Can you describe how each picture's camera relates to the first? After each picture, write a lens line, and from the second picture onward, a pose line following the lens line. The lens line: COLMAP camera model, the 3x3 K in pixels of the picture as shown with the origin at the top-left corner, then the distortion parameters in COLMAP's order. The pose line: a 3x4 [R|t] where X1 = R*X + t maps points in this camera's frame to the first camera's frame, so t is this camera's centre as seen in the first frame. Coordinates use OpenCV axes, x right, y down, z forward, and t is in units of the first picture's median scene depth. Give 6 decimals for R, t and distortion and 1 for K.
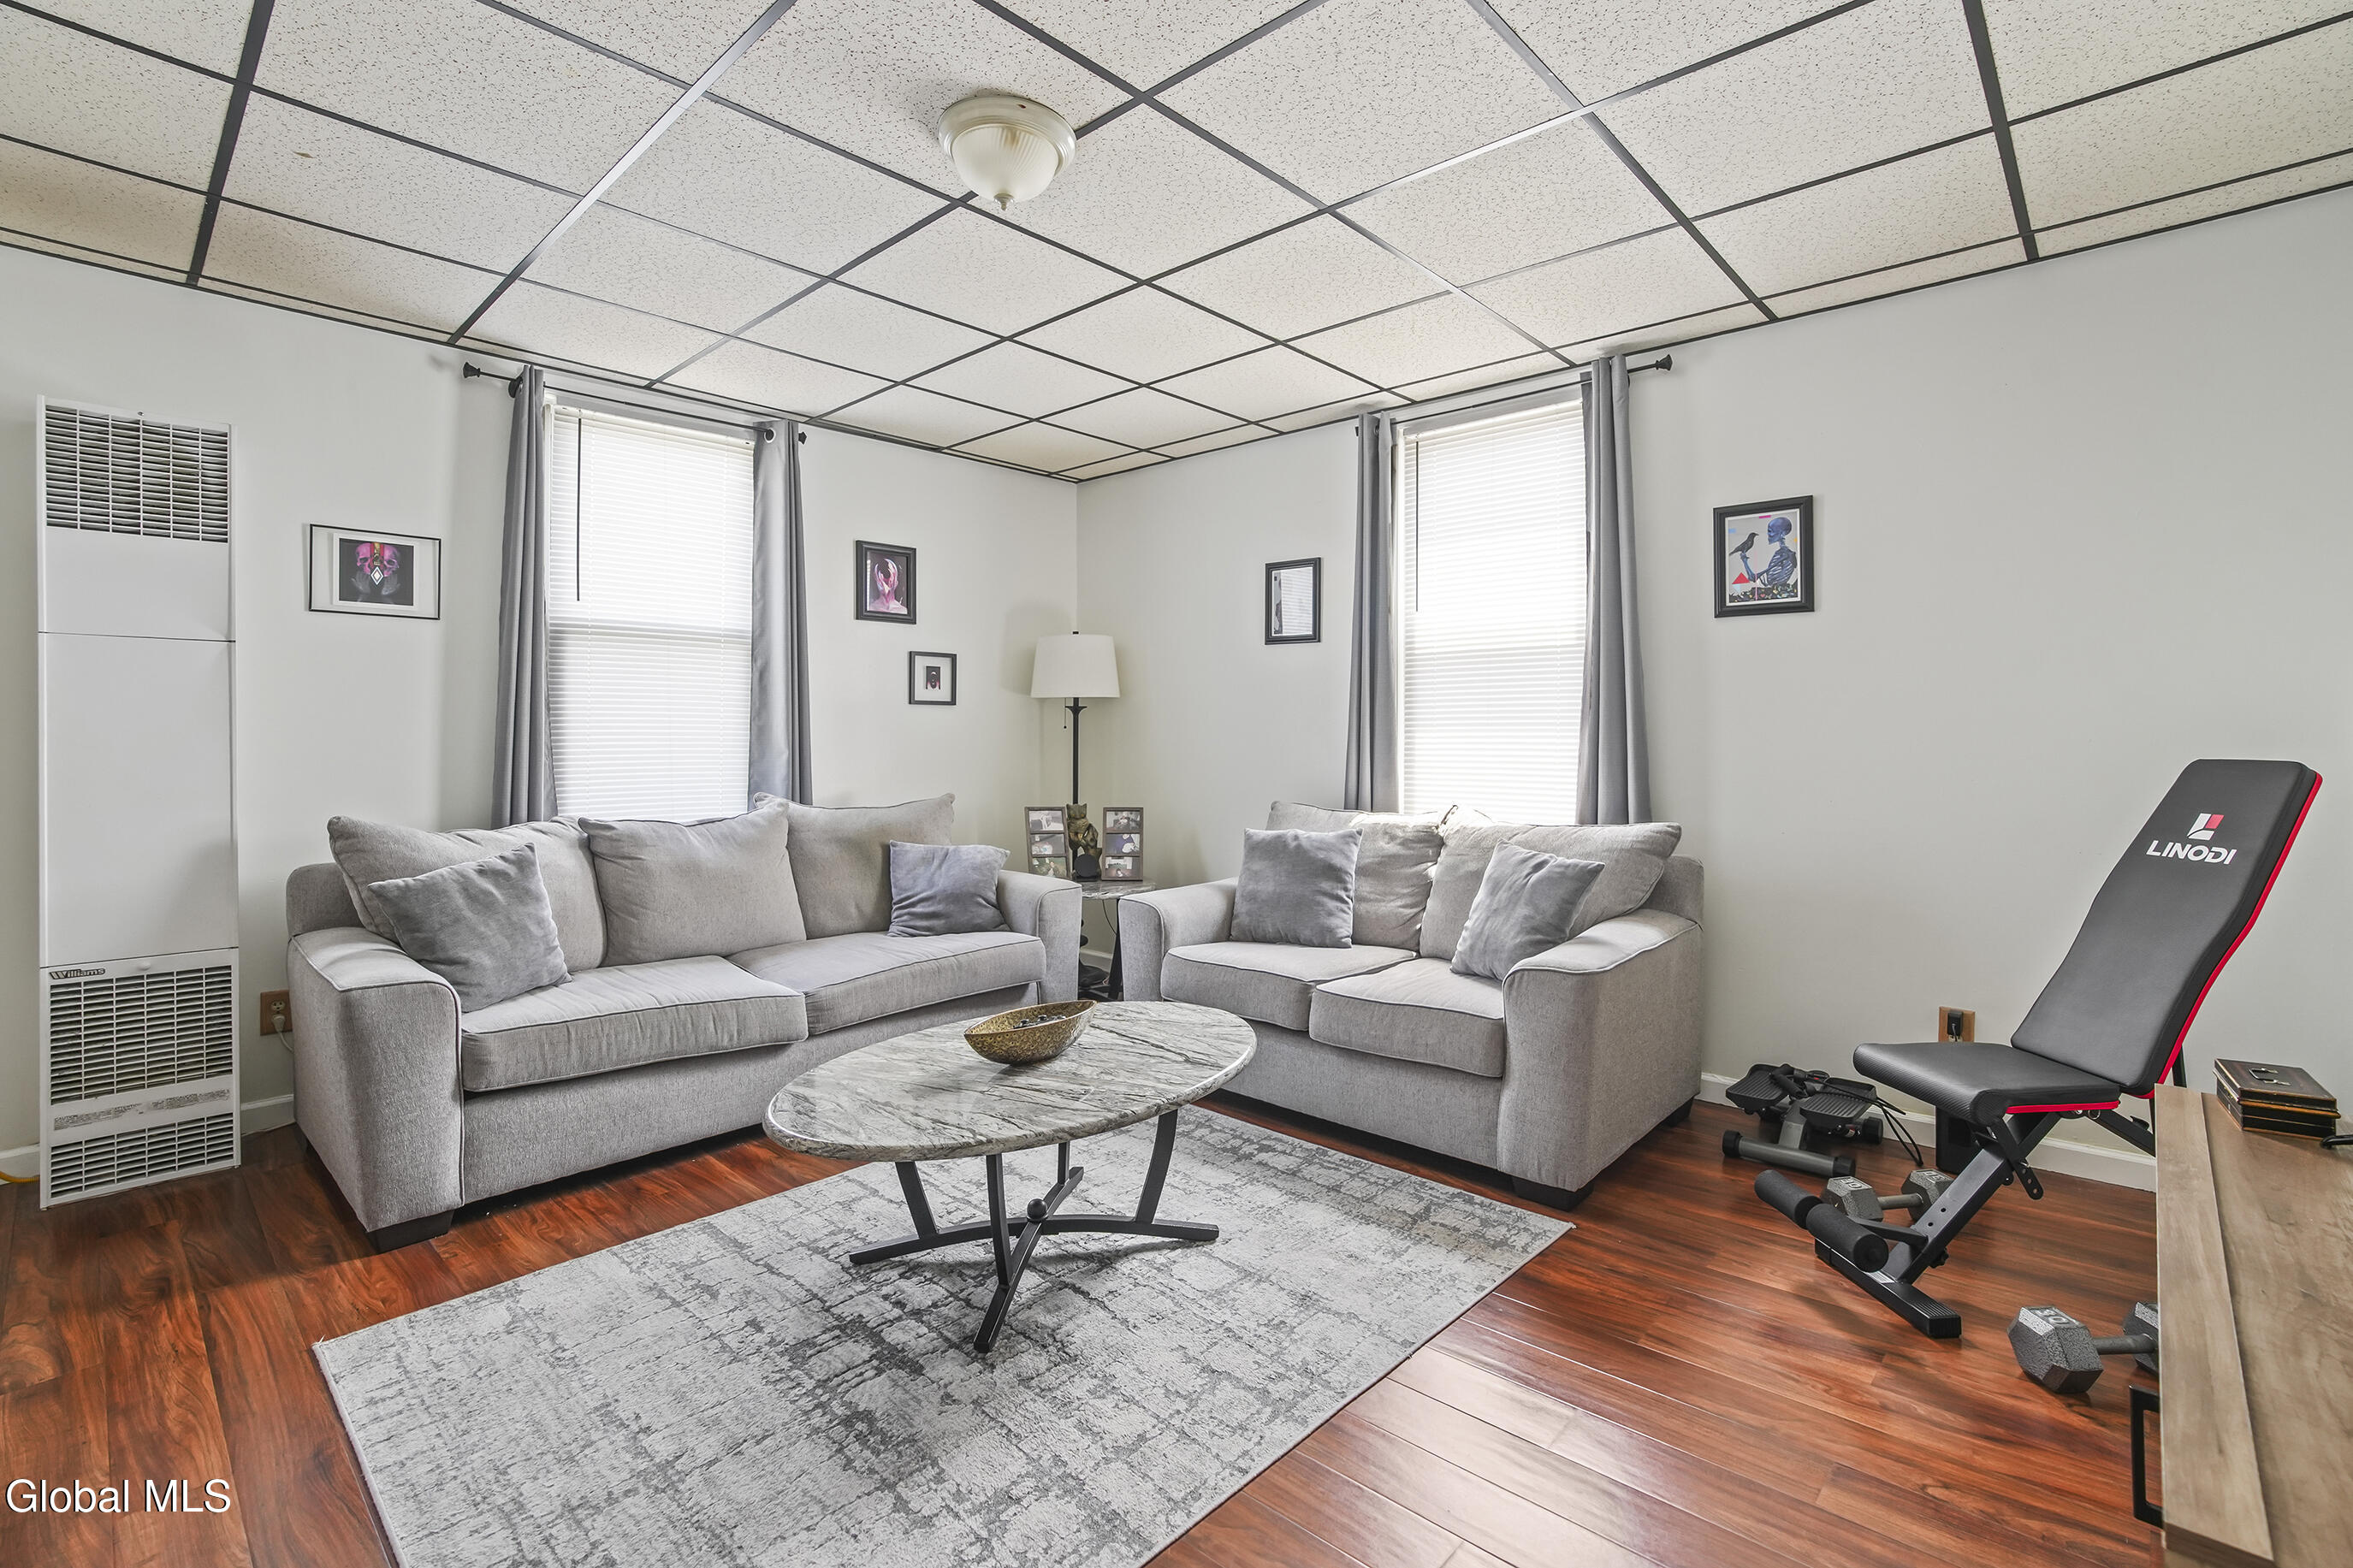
lens RADIAL K [[1063.1, 0, 1174.7], [0, 1063.1, 754.5], [0, 0, 1]] dist [-0.043786, 0.000122]
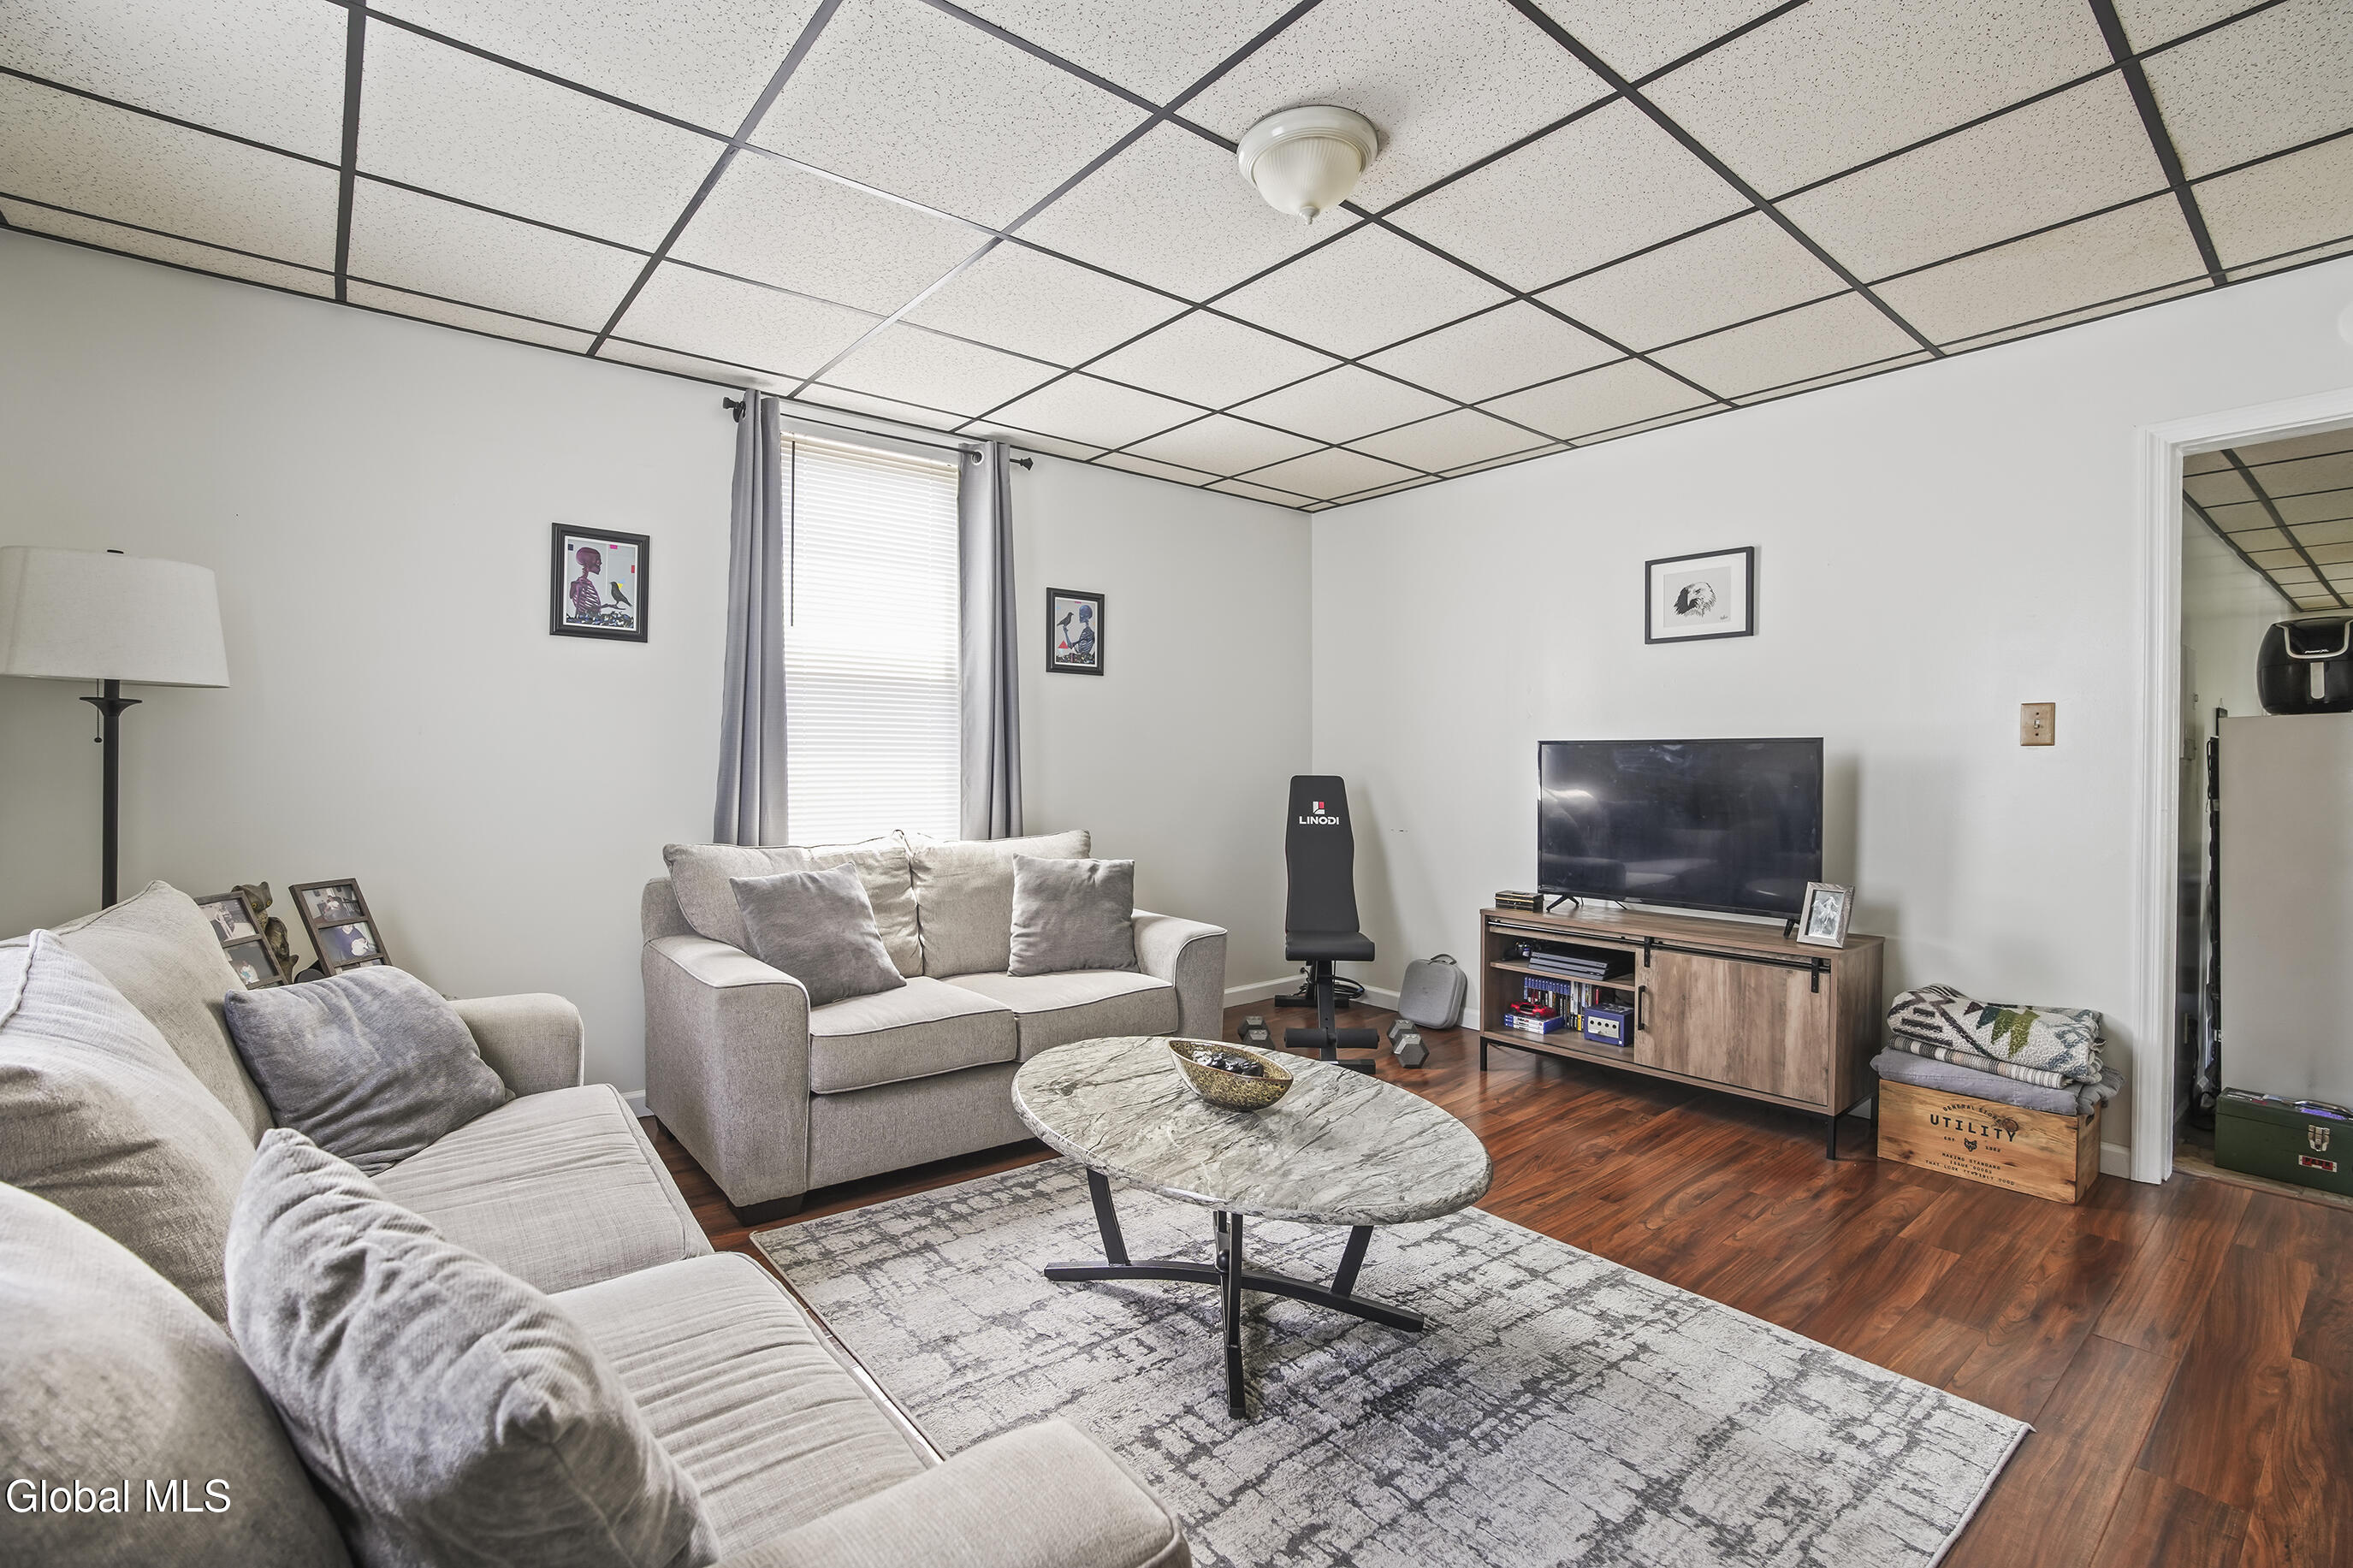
lens RADIAL K [[1065.0, 0, 1176.5], [0, 1065.0, 784.0], [0, 0, 1]] dist [-0.038699, 0.000245]
pose [[0.137302, -0.018711, 0.990353, -0.814630], [0.010366, 0.999794, 0.017453, -0.012335], [-0.990475, 0.007870, 0.137468, 0.689590]]
